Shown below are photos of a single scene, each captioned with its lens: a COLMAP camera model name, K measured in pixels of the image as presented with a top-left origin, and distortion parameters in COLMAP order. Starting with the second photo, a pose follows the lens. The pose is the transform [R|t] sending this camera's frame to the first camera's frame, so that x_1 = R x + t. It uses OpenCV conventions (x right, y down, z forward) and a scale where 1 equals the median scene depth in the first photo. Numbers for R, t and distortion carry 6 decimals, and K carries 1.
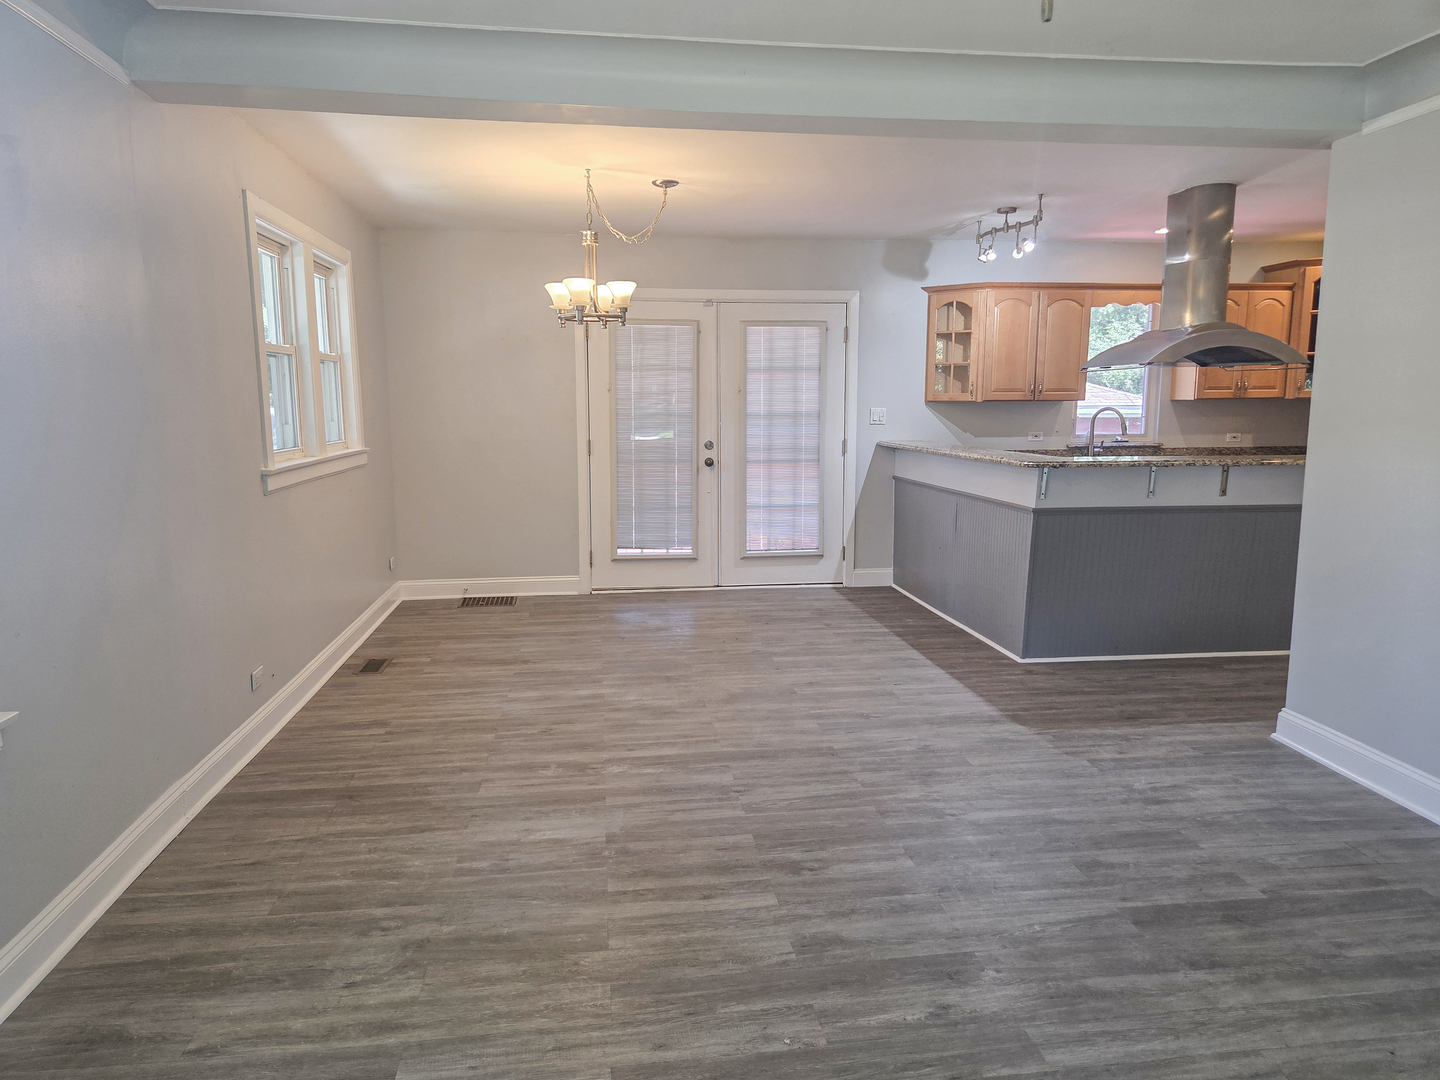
lens RADIAL K [[963.9, 0, 718.7], [0, 963.9, 542.5], [0, 0, 1]] dist [0.054268, -0.009538]
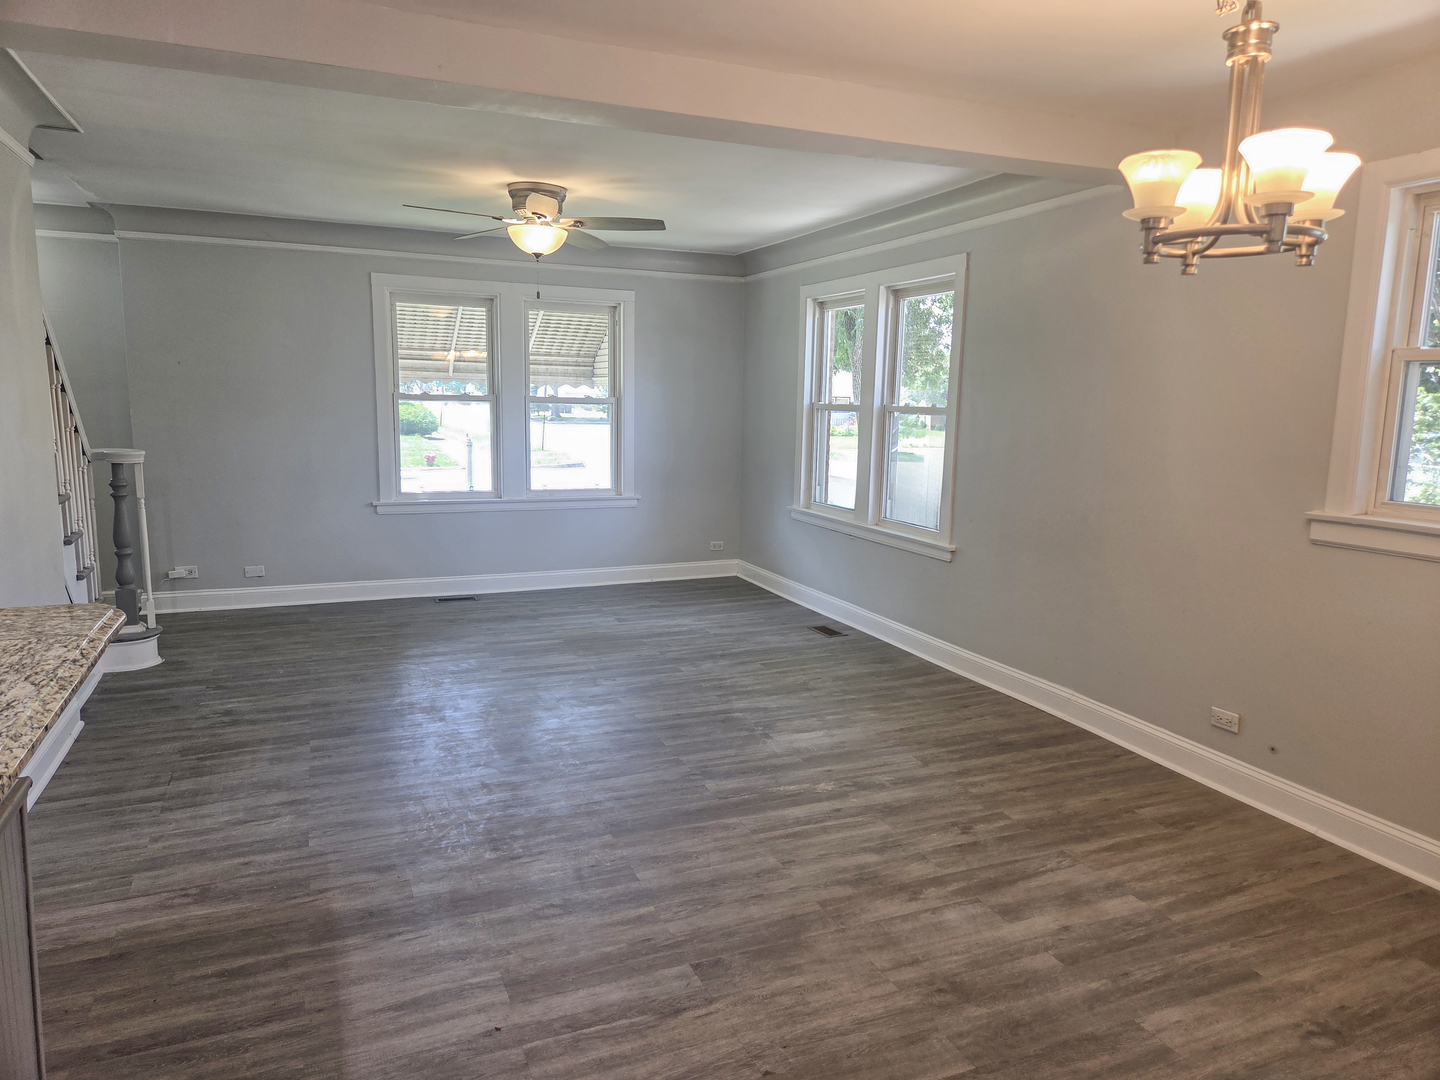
lens RADIAL K [[963.9, 0, 719.0], [0, 963.9, 543.9], [0, 0, 1]] dist [0.054268, -0.009538]
pose [[-0.962864, 0.027558, -0.268578, 0.255992], [-0.054964, 0.953937, 0.294929, -0.287486], [0.264334, 0.298738, -0.916997, 1.776288]]
